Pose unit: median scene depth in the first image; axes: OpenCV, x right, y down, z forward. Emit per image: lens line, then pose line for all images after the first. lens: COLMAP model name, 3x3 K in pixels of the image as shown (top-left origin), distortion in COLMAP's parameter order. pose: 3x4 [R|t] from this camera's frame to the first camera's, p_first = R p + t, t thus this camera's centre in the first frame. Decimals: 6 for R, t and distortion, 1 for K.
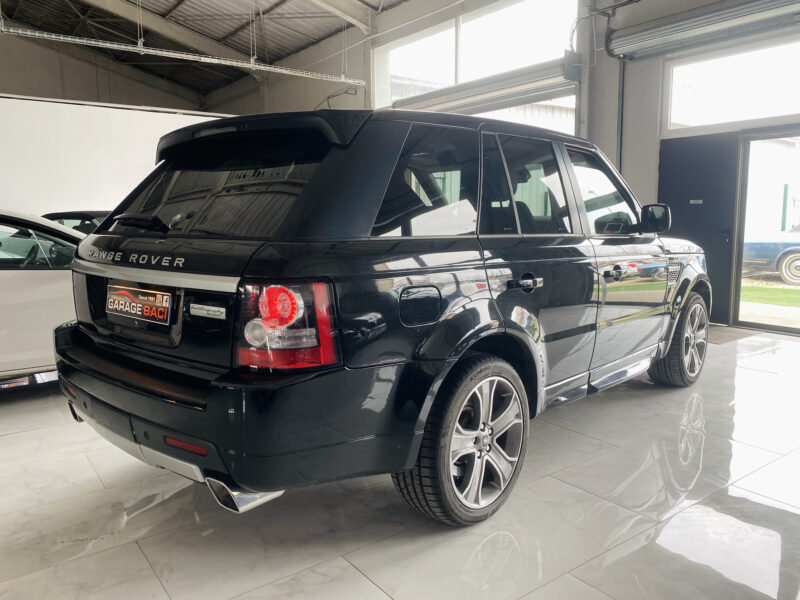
lens RADIAL K [[621.7, 0, 402.6], [0, 621.7, 298.7], [0, 0, 1]] dist [0.017437, -0.016420]
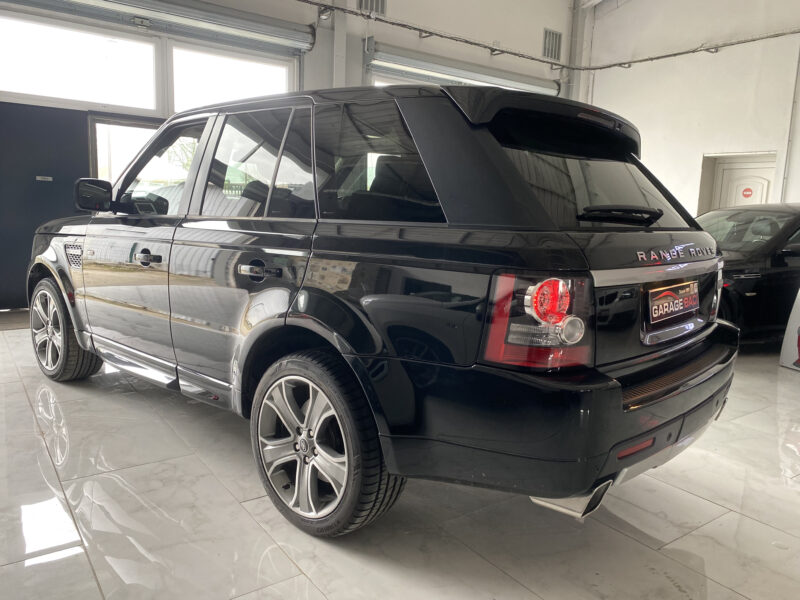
lens RADIAL K [[621.7, 0, 402.6], [0, 621.7, 300.1], [0, 0, 1]] dist [0.017437, -0.016420]
pose [[-0.005645, -0.140472, 0.990069, -0.934978], [0.094459, 0.985582, 0.140374, -0.114256], [-0.995513, 0.094313, 0.007706, 0.954372]]
